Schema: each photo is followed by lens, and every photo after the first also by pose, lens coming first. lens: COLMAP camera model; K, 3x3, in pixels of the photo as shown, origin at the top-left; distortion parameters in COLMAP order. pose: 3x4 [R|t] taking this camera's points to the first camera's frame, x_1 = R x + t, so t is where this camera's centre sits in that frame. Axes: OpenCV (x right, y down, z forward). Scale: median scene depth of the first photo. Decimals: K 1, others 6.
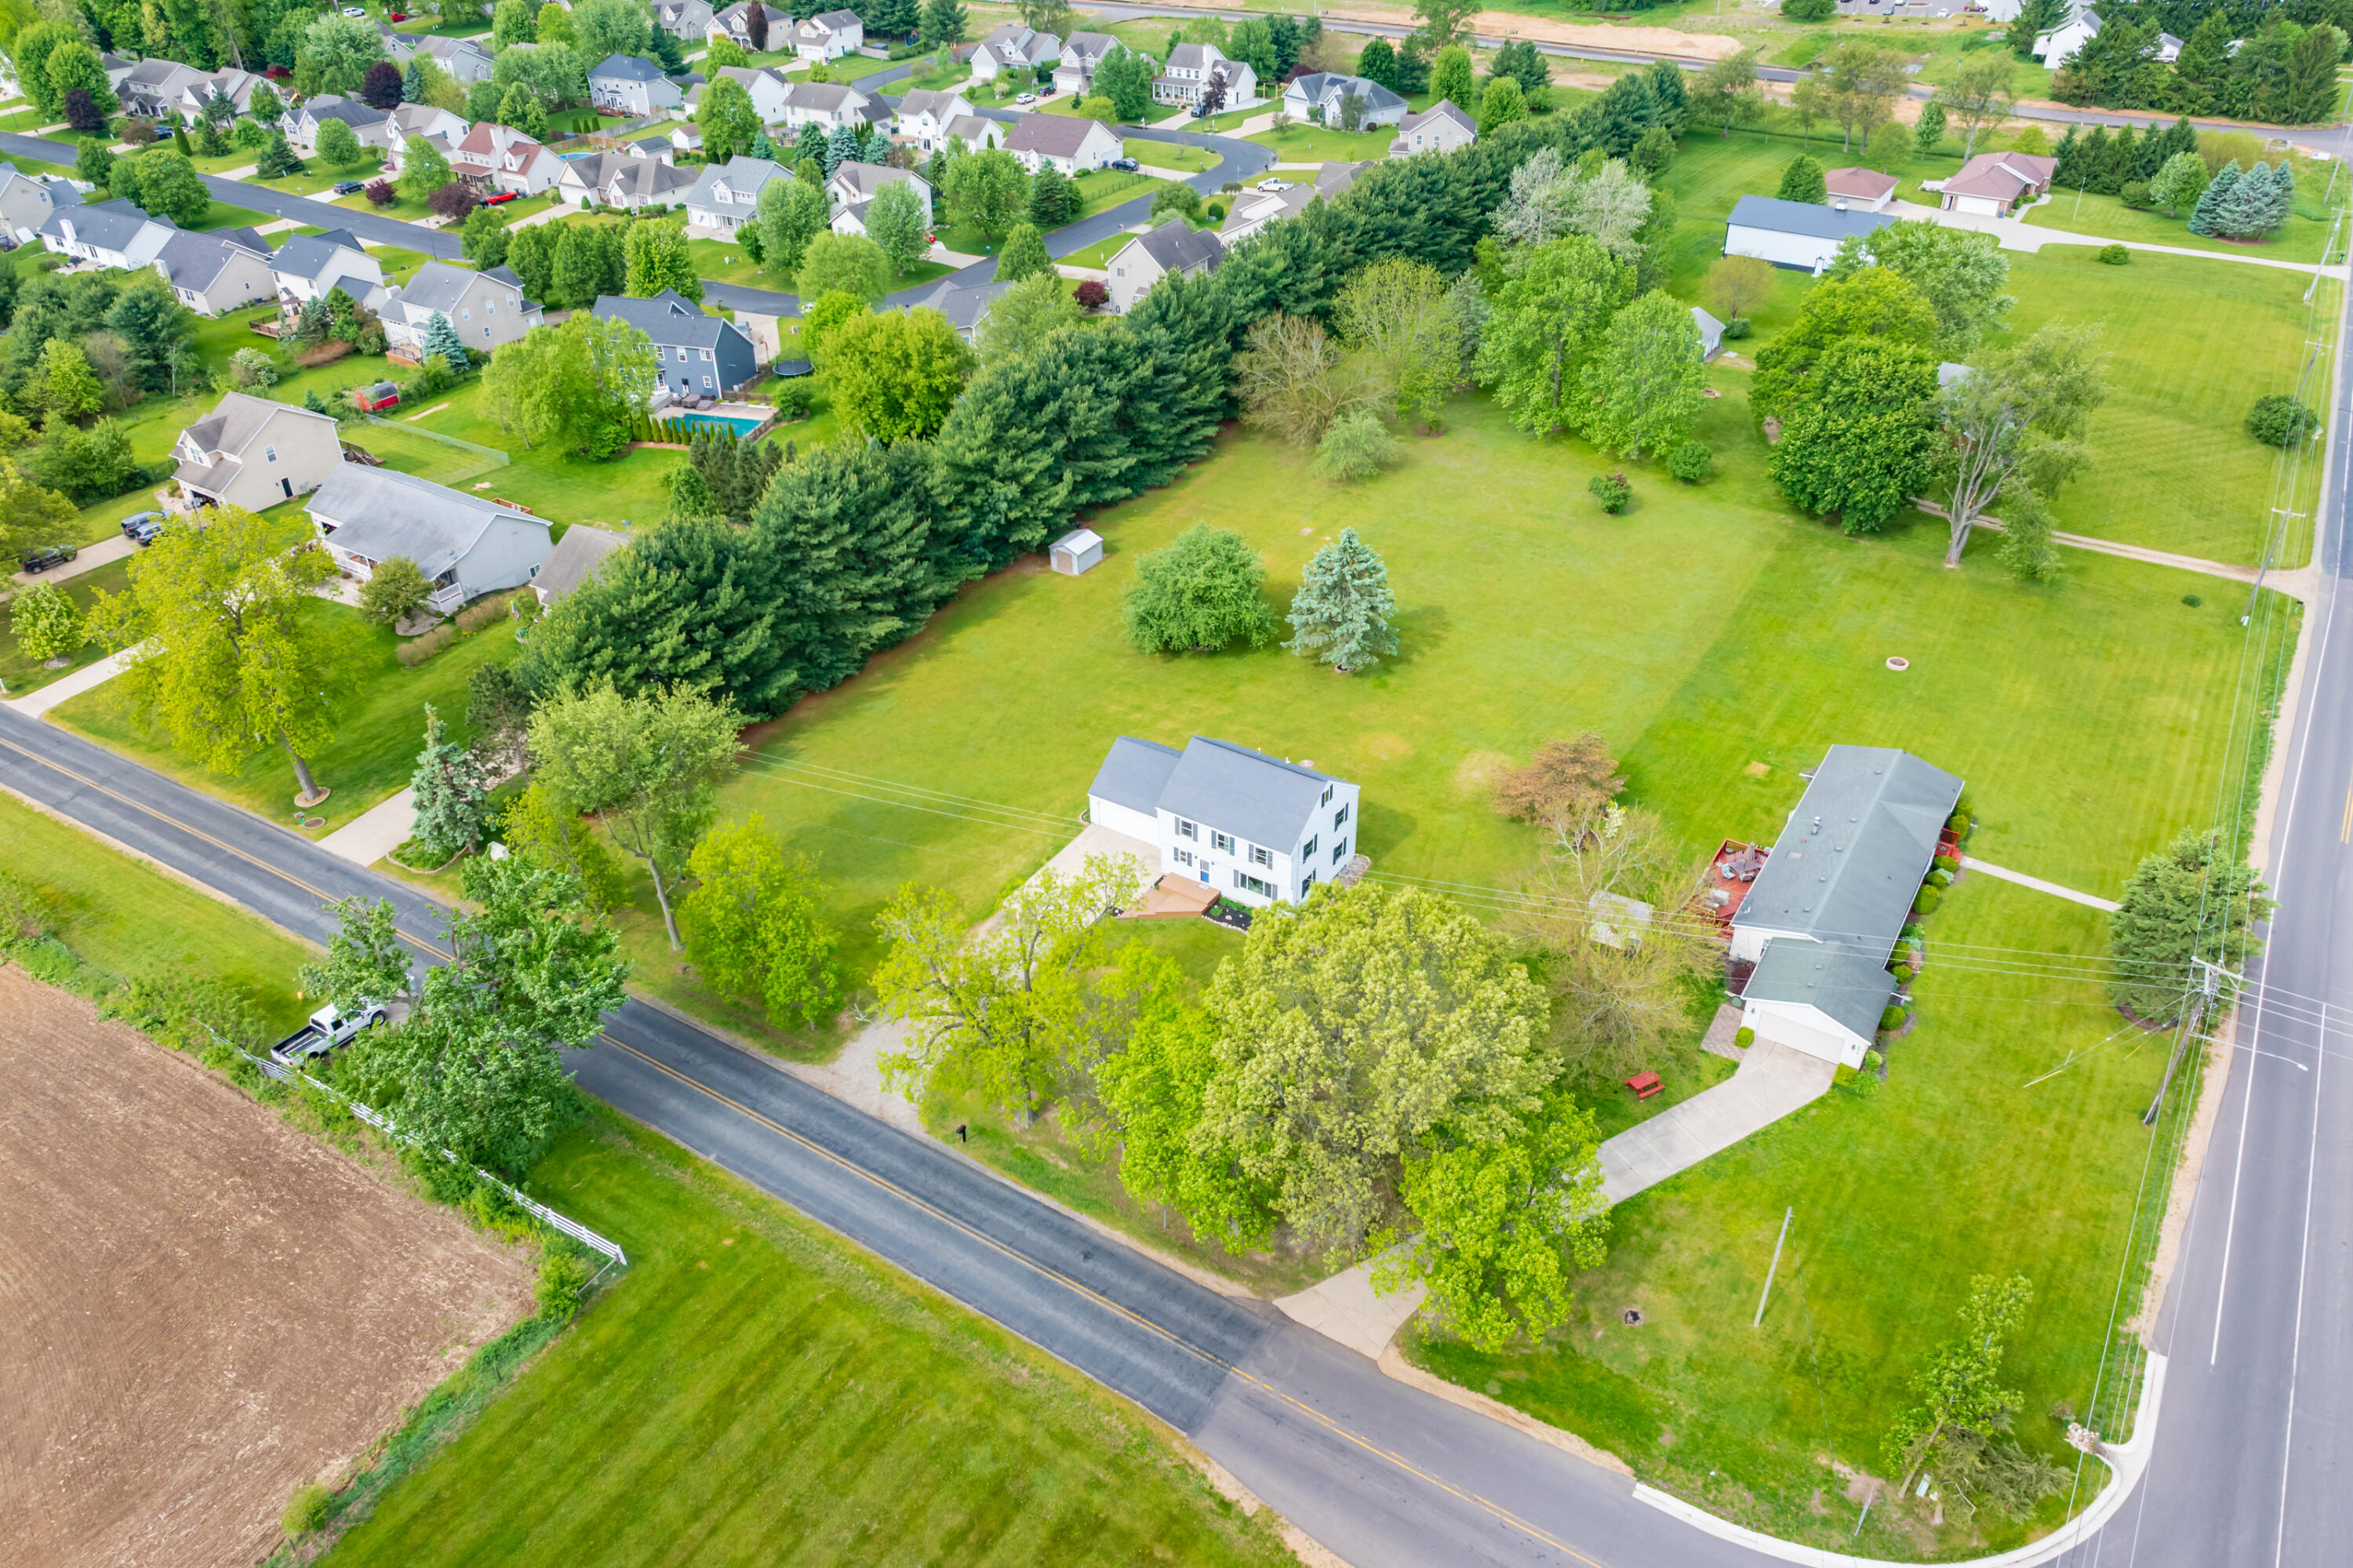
lens RADIAL K [[1654.4, 0, 1176.5], [0, 1654.4, 784.0], [0, 0, 1]] dist [-0.020850, 0.001552]
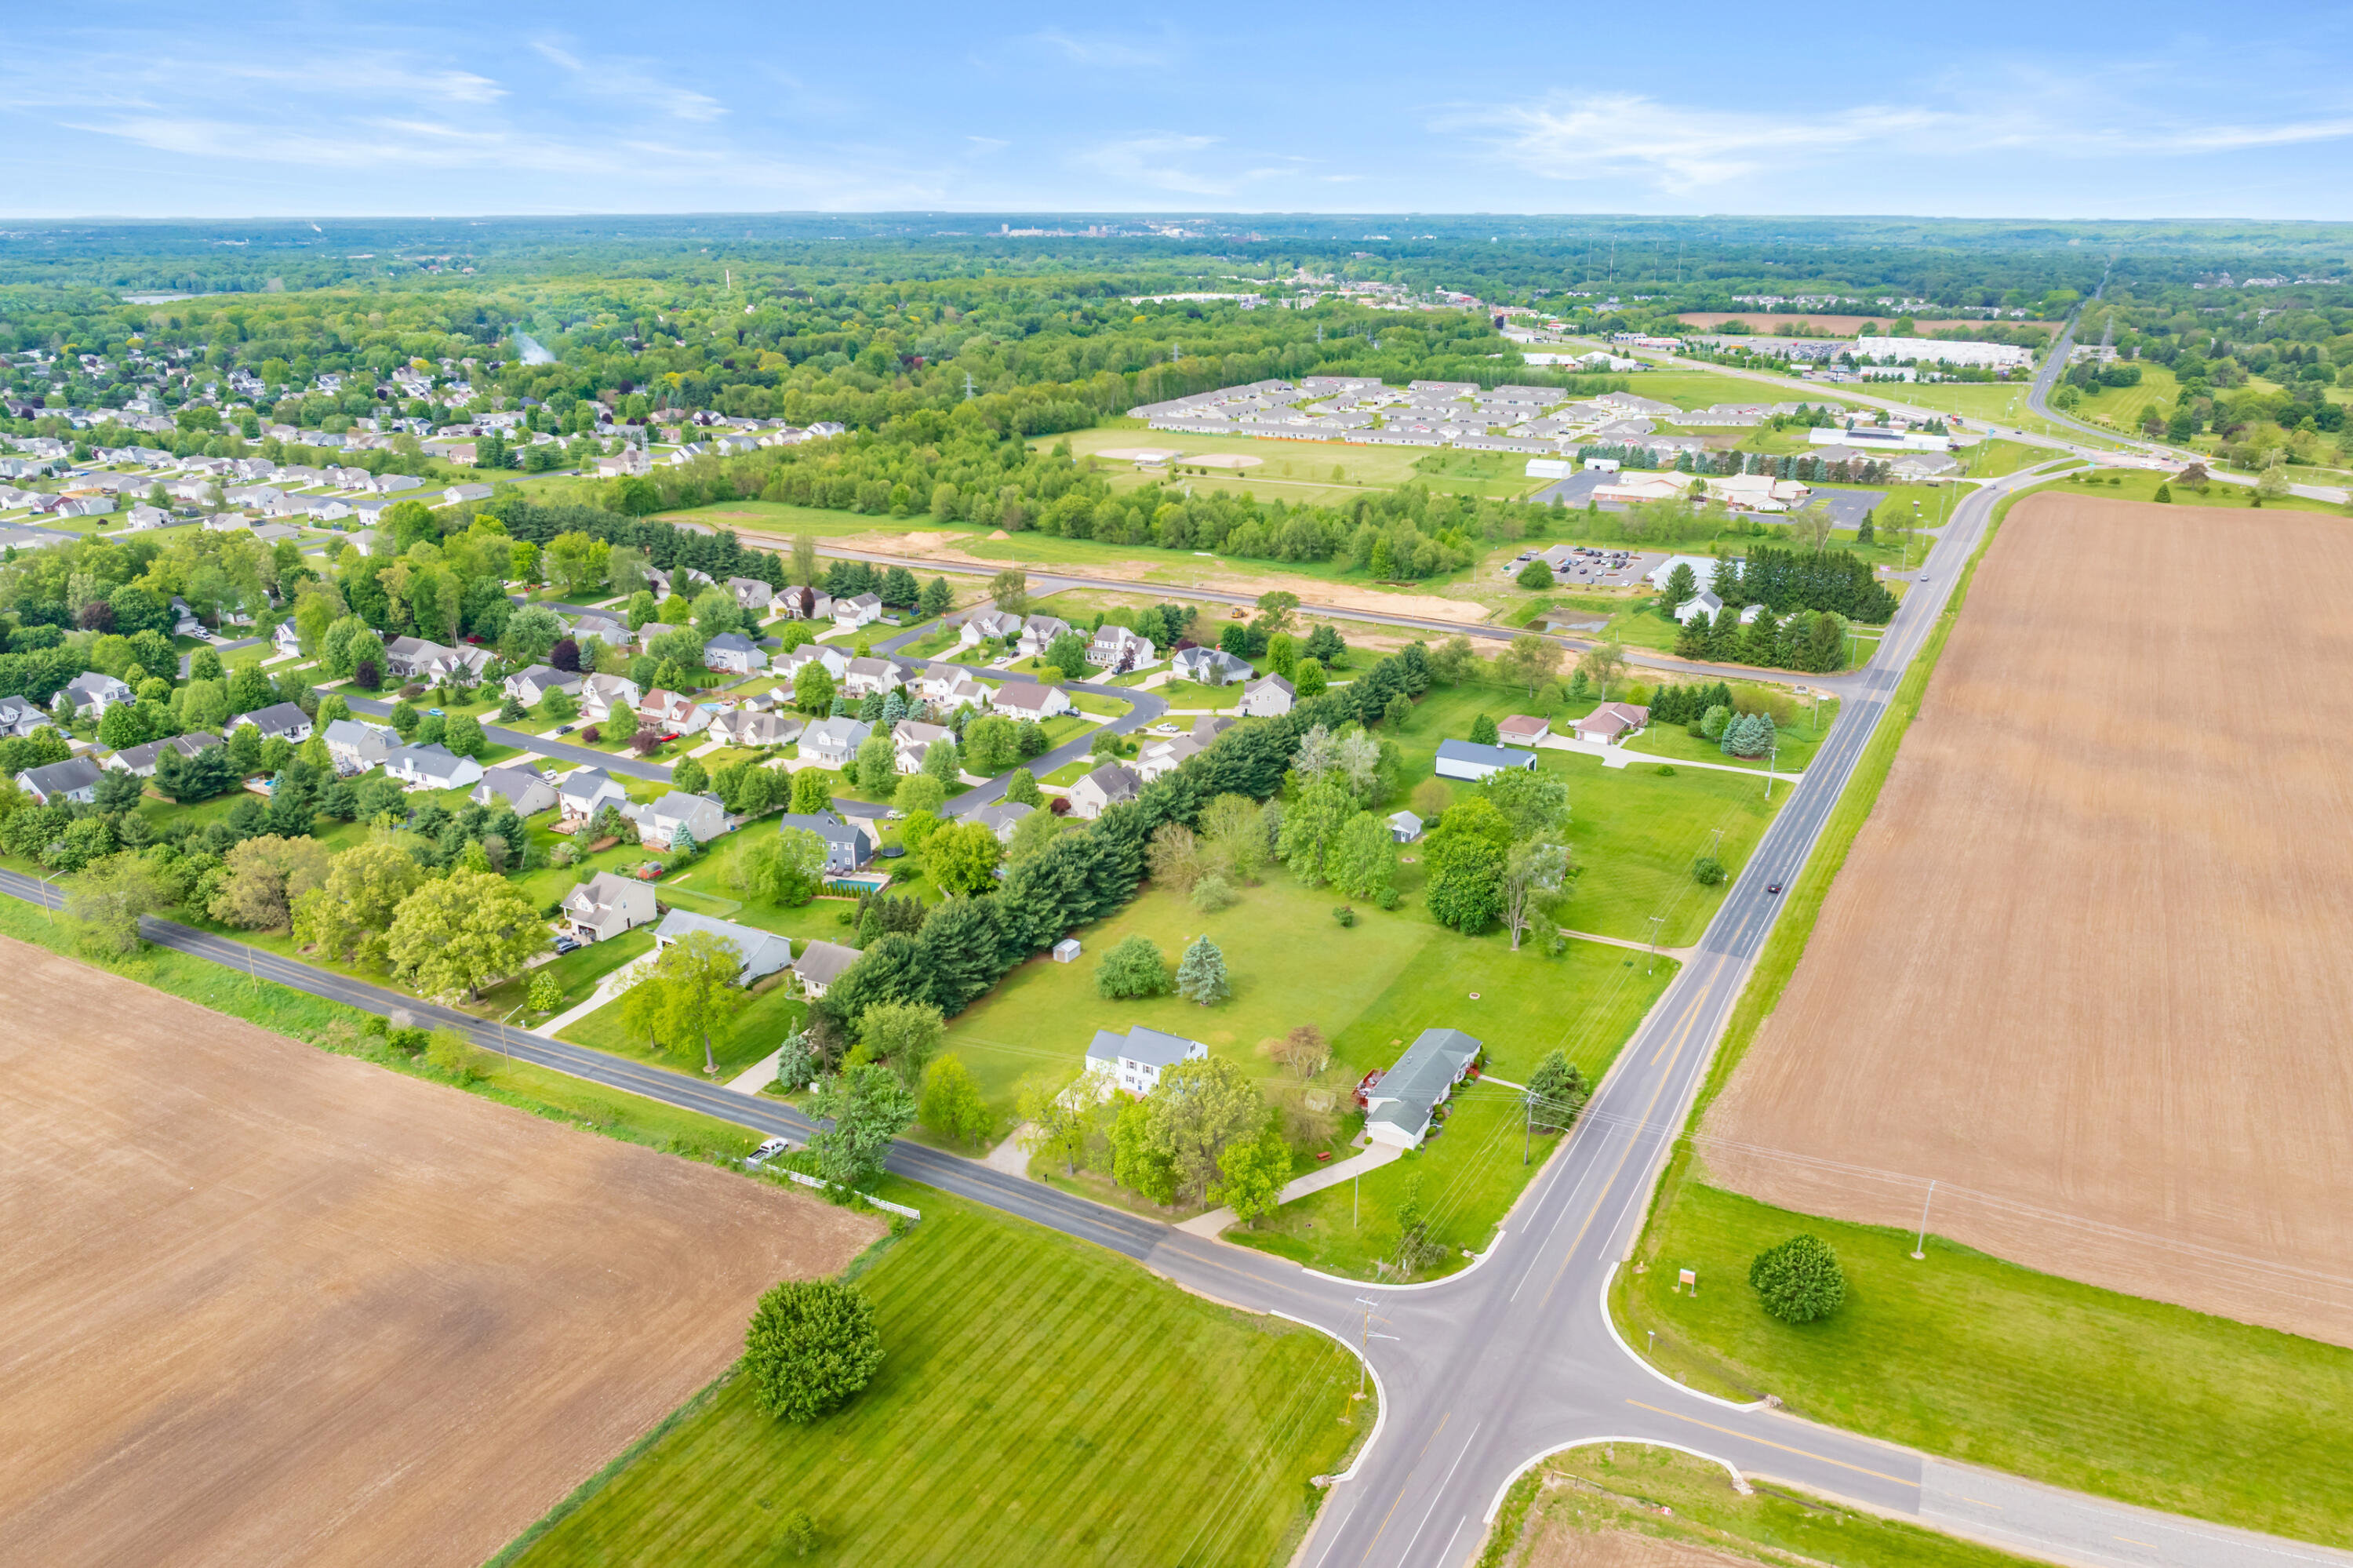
lens RADIAL K [[1653.6, 0, 1178.9], [0, 1653.6, 791.3], [0, 0, 1]] dist [-0.043972, 0.032508]
pose [[0.998205, -0.011227, 0.058831, -0.037975], [0.025527, 0.968339, -0.248331, 0.147865], [-0.054180, 0.249387, 0.966887, -0.837865]]
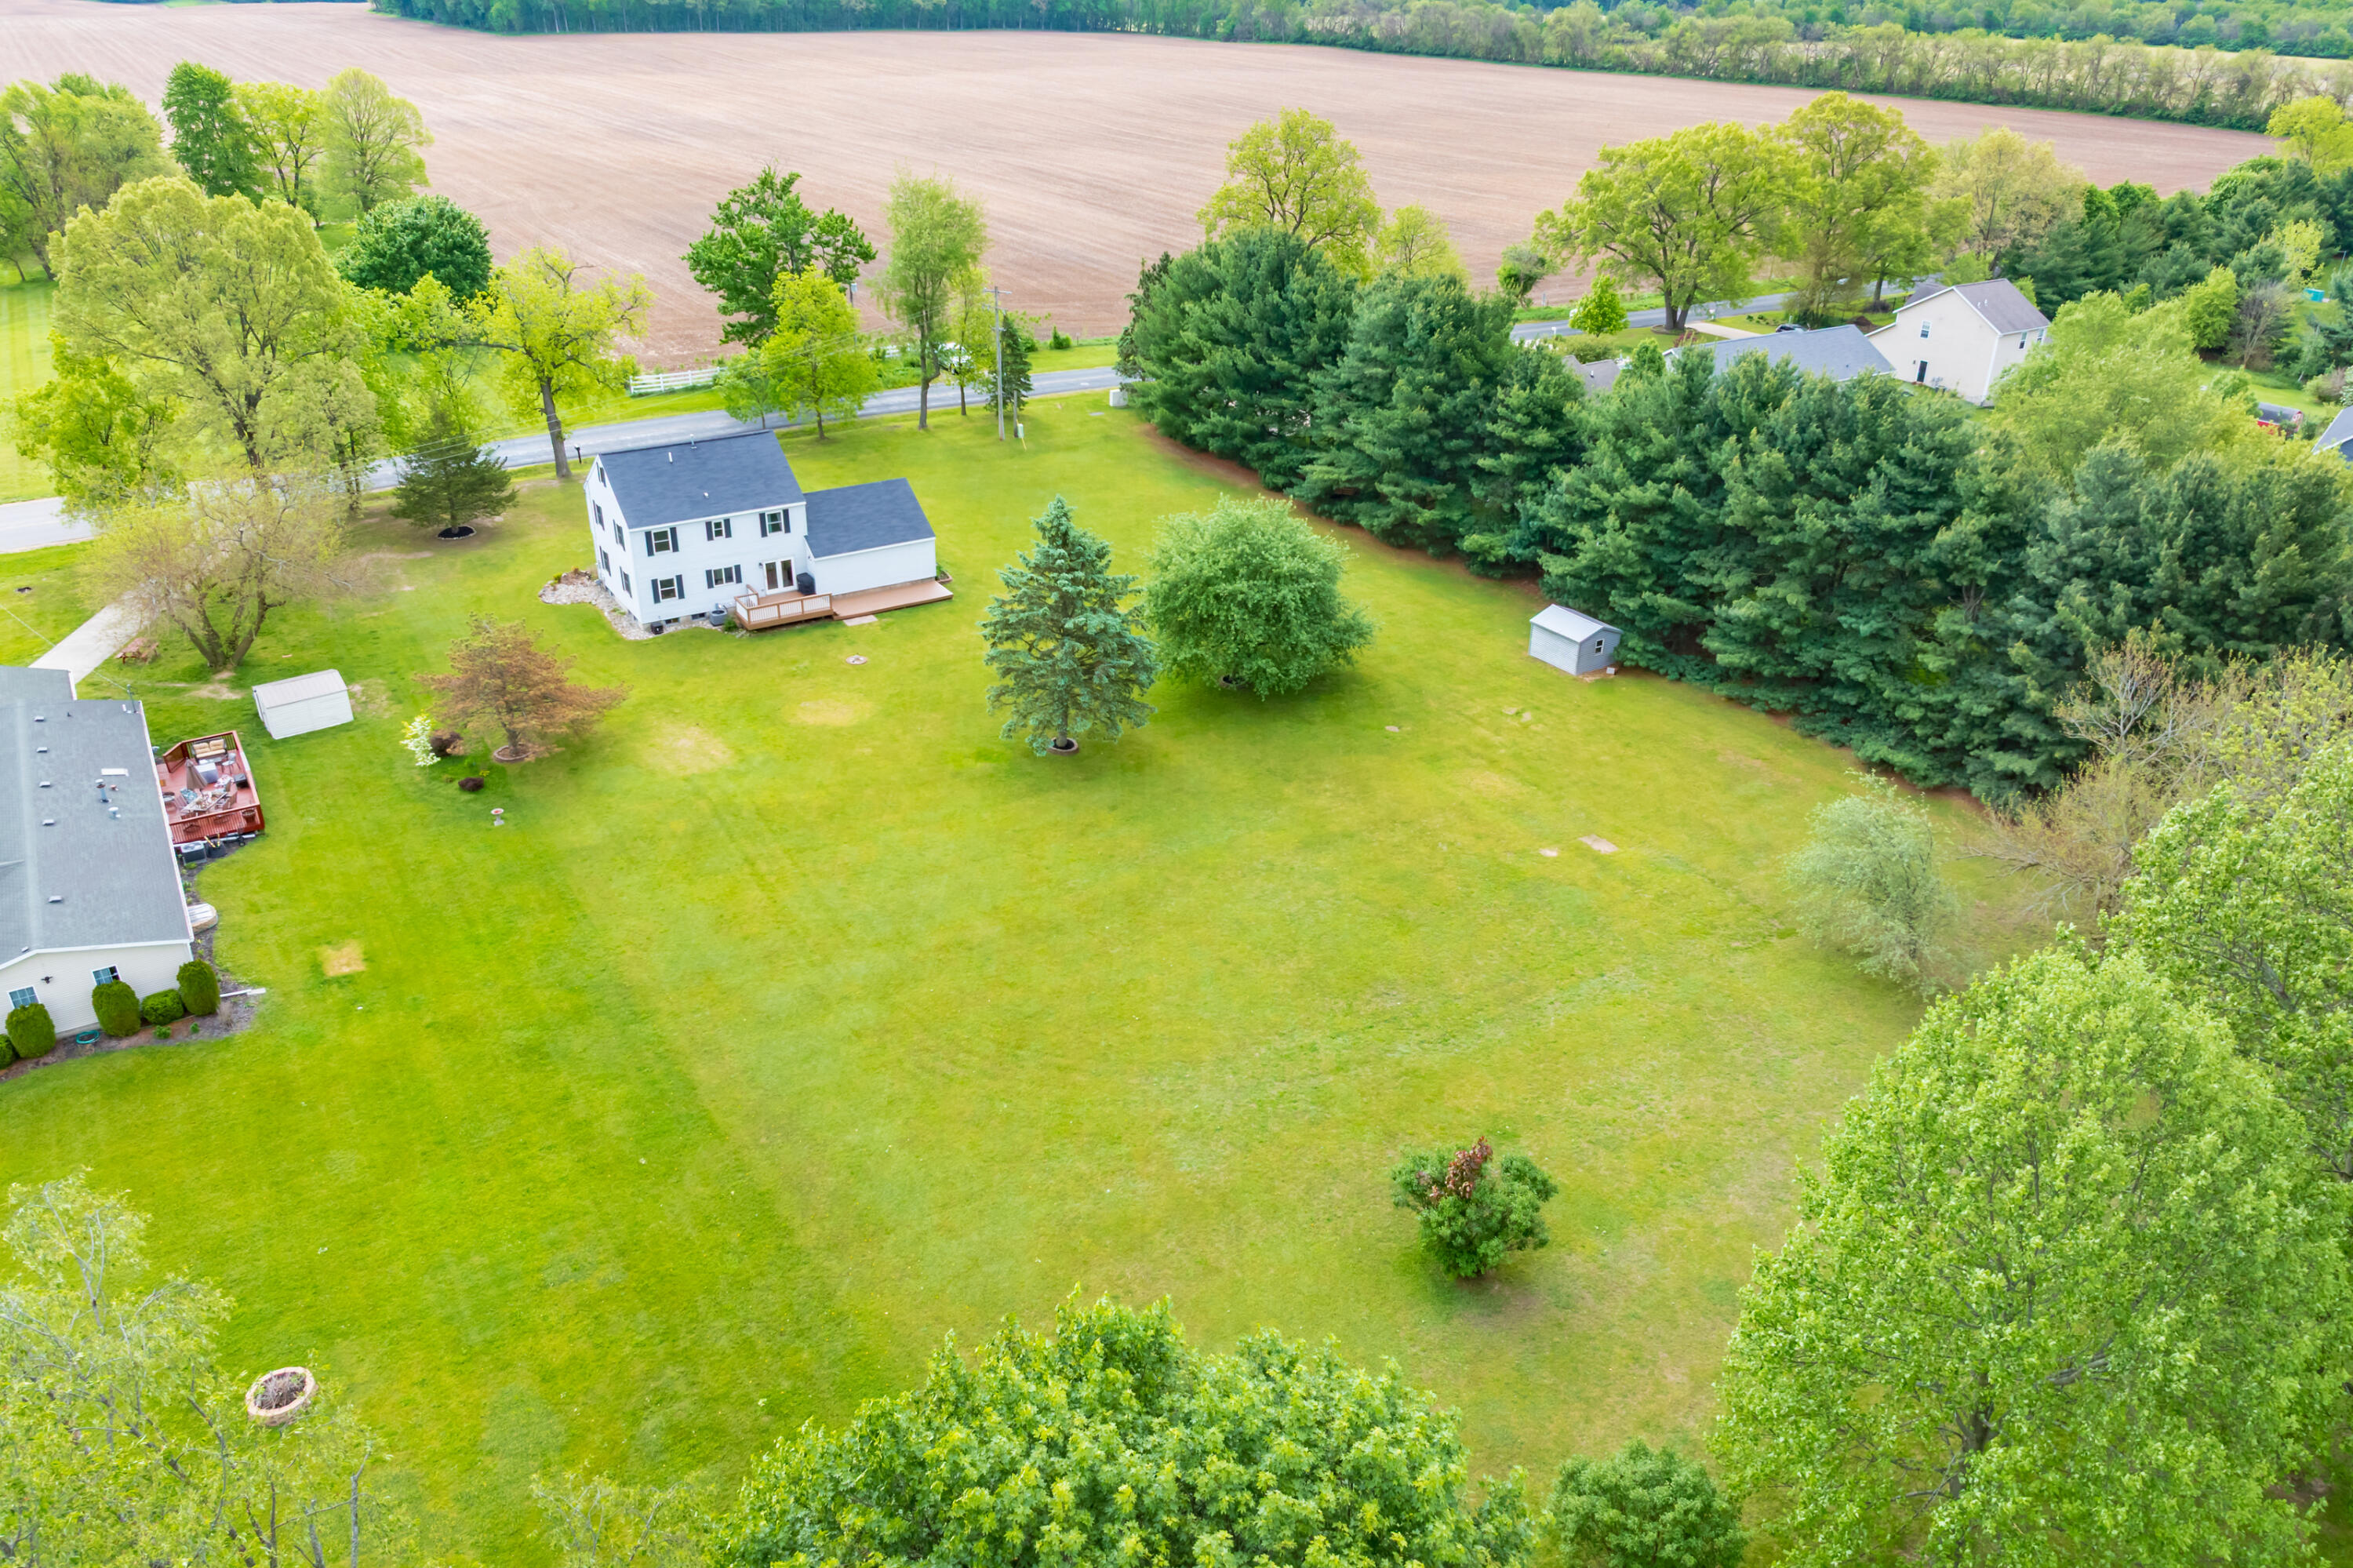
lens RADIAL K [[1654.4, 0, 1176.5], [0, 1654.4, 784.0], [0, 0, 1]] dist [-0.020850, 0.001552]
pose [[-0.407465, 0.414445, -0.813761, 0.475504], [-0.517552, 0.629371, 0.579683, -0.352883], [0.752404, 0.657364, -0.041950, 0.874738]]
